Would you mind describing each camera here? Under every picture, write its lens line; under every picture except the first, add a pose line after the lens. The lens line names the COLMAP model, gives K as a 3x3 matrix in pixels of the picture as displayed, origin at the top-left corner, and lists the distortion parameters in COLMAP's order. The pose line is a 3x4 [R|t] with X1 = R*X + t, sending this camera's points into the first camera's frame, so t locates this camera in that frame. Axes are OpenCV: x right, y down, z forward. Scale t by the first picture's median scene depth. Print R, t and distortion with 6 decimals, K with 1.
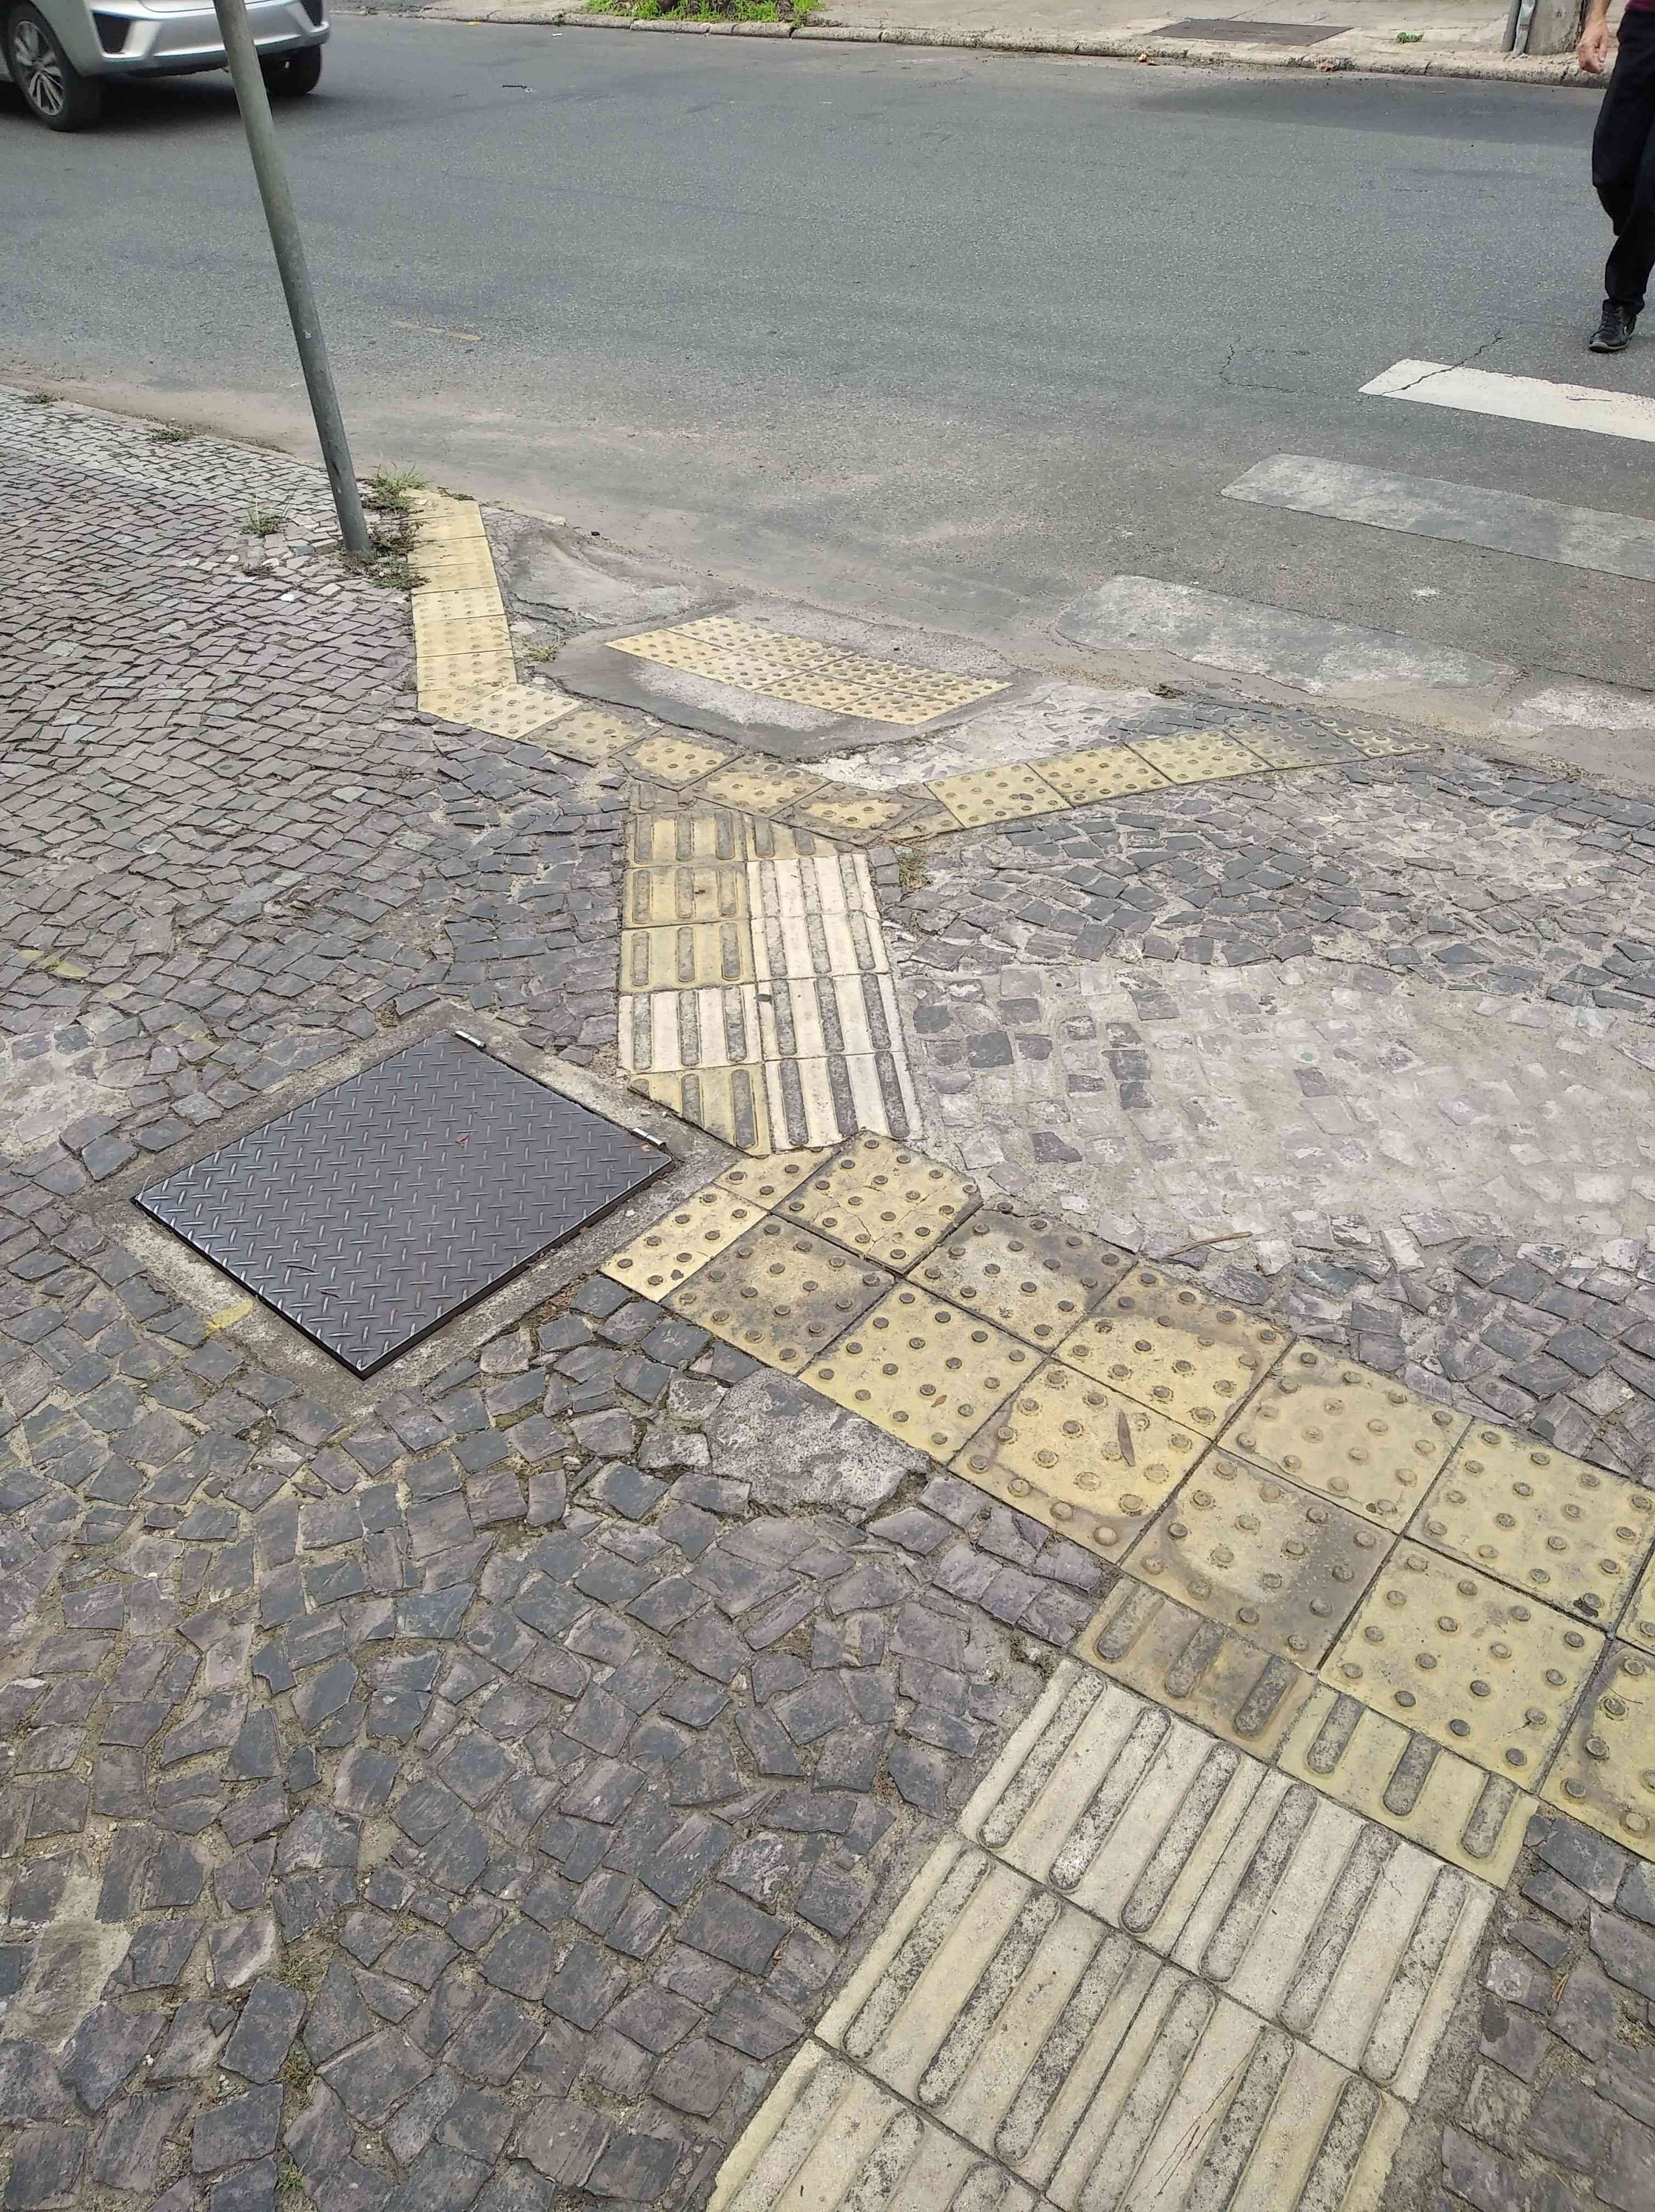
lens RADIAL K [[1765.6, 0, 827.5], [0, 1765.6, 1106.0], [0, 0, 1]] dist [0.089437, -0.210088]
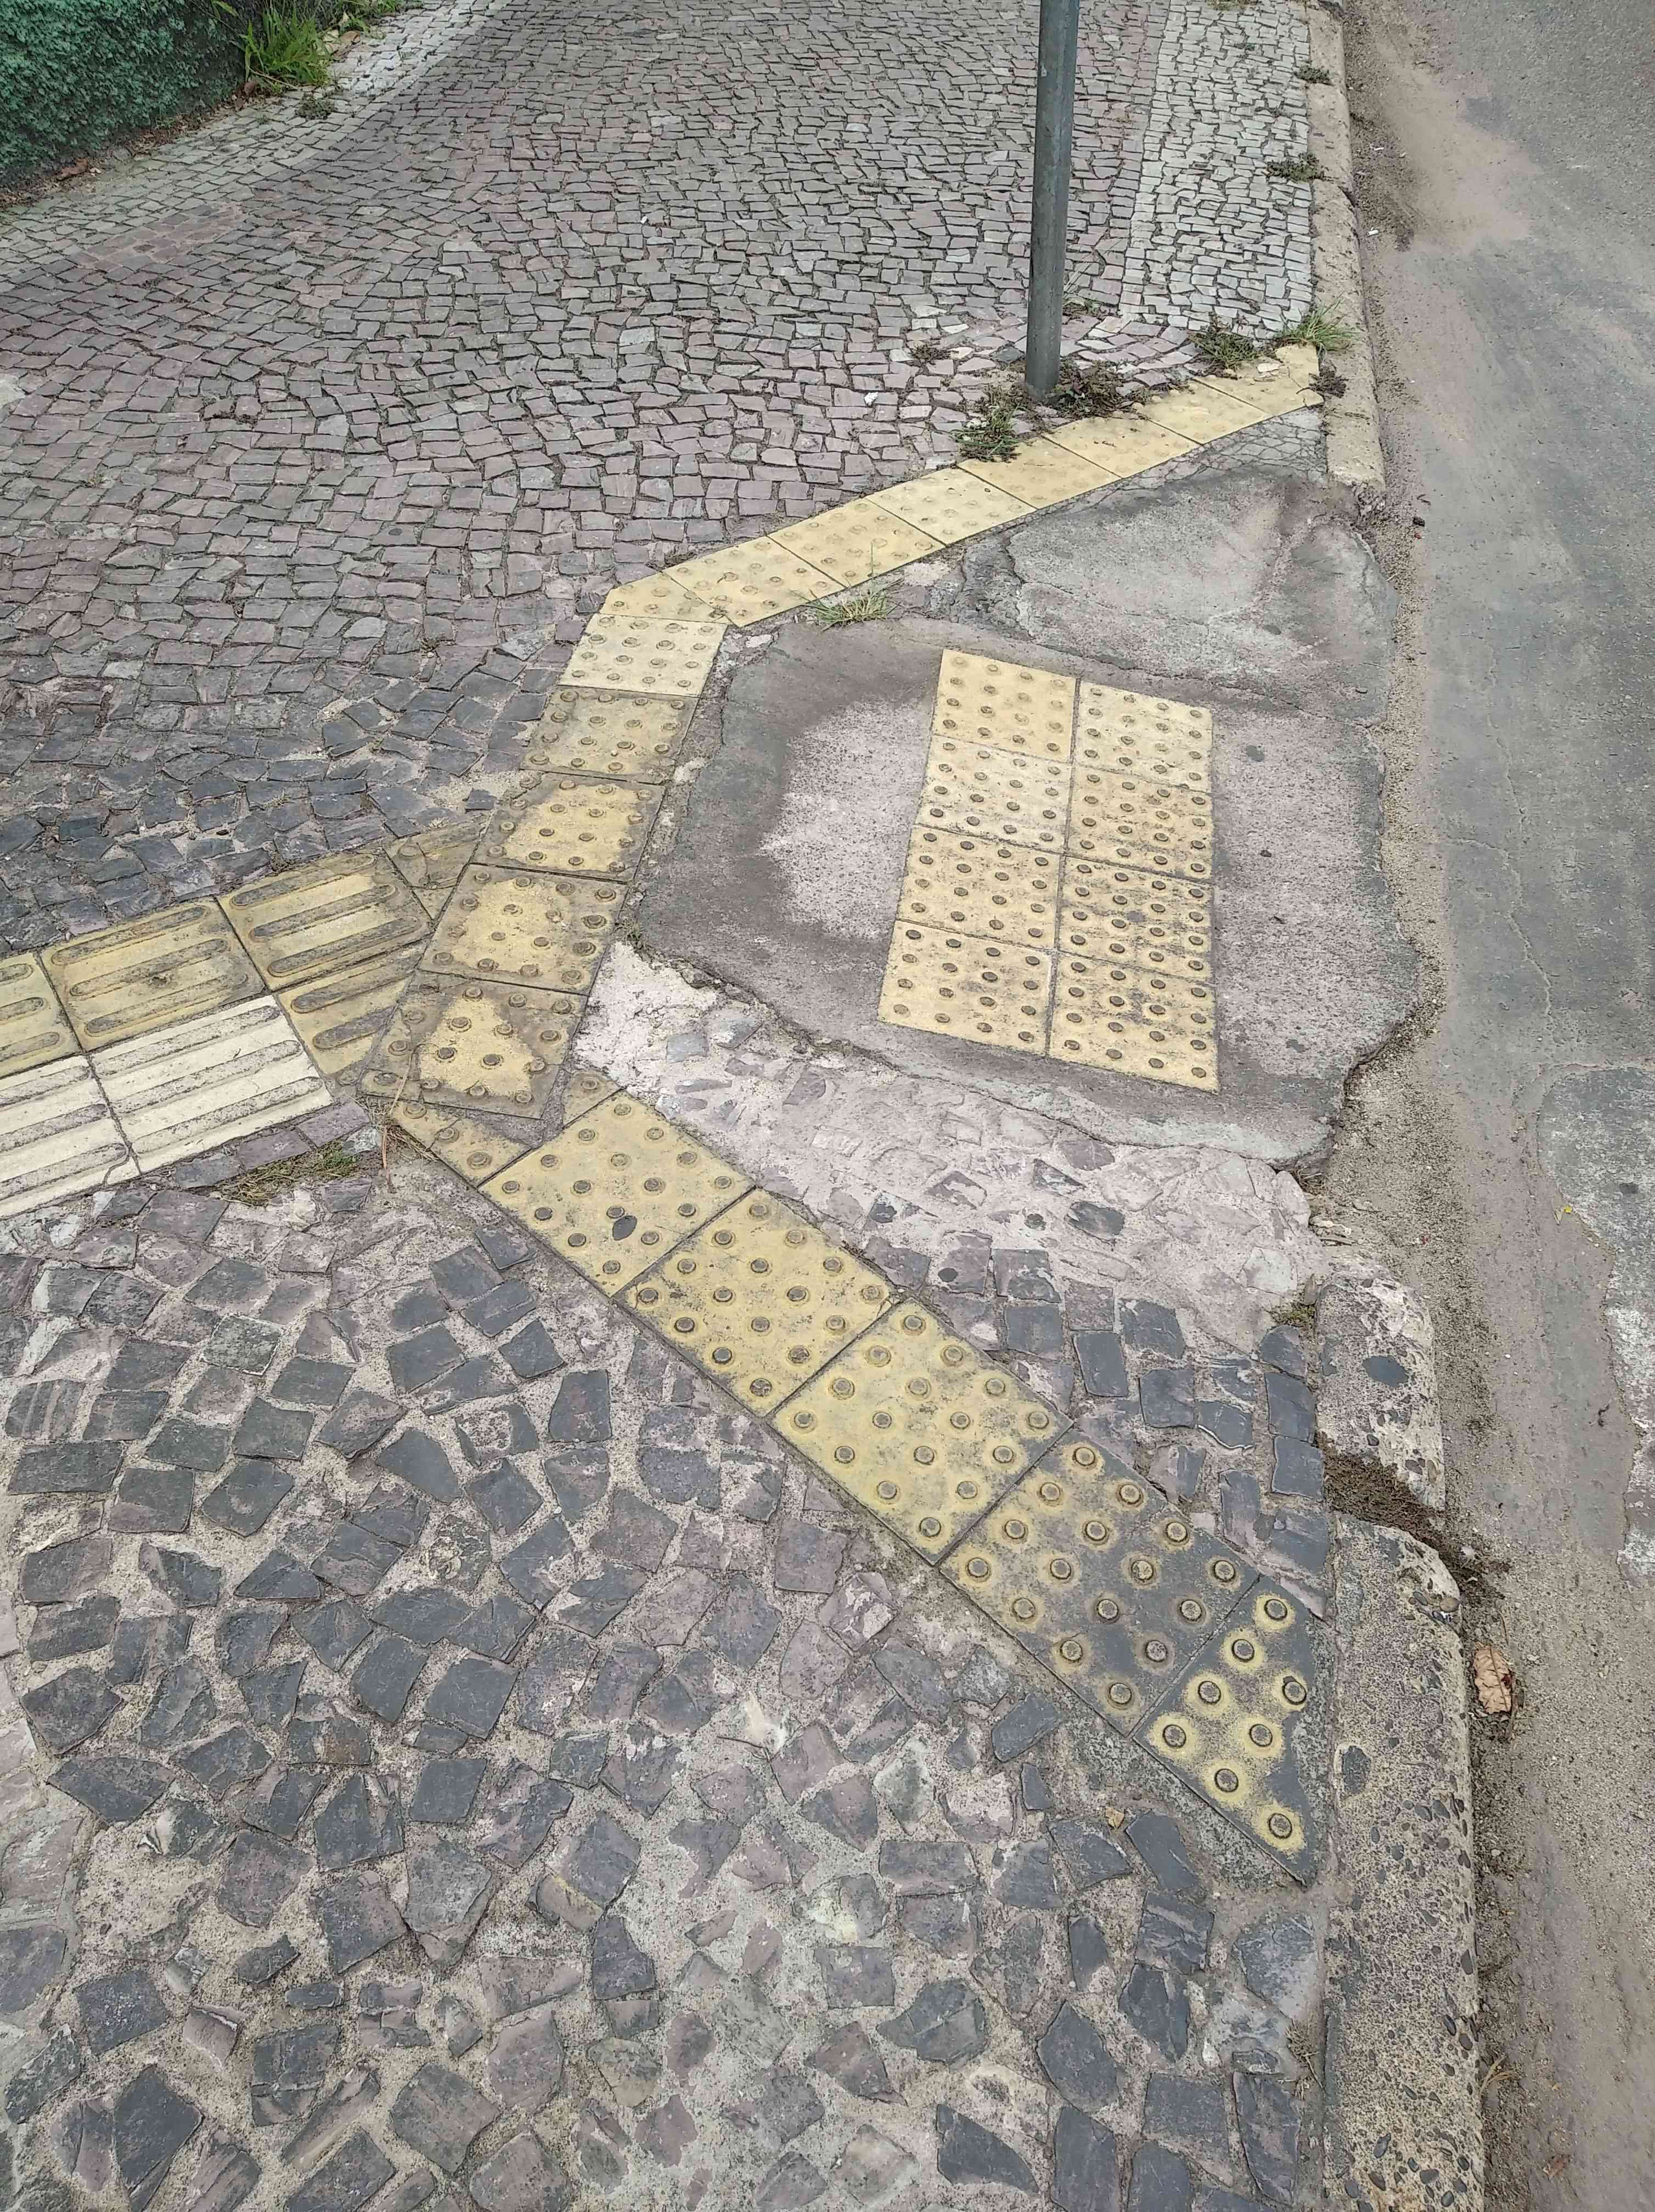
lens RADIAL K [[1765.6, 0, 827.5], [0, 1765.6, 1106.0], [0, 0, 1]] dist [0.089437, -0.210088]
pose [[0.448782, 0.653363, -0.609682, 0.679009], [-0.541987, 0.741444, 0.395614, -0.683900], [0.710524, 0.152896, 0.686861, 0.993965]]
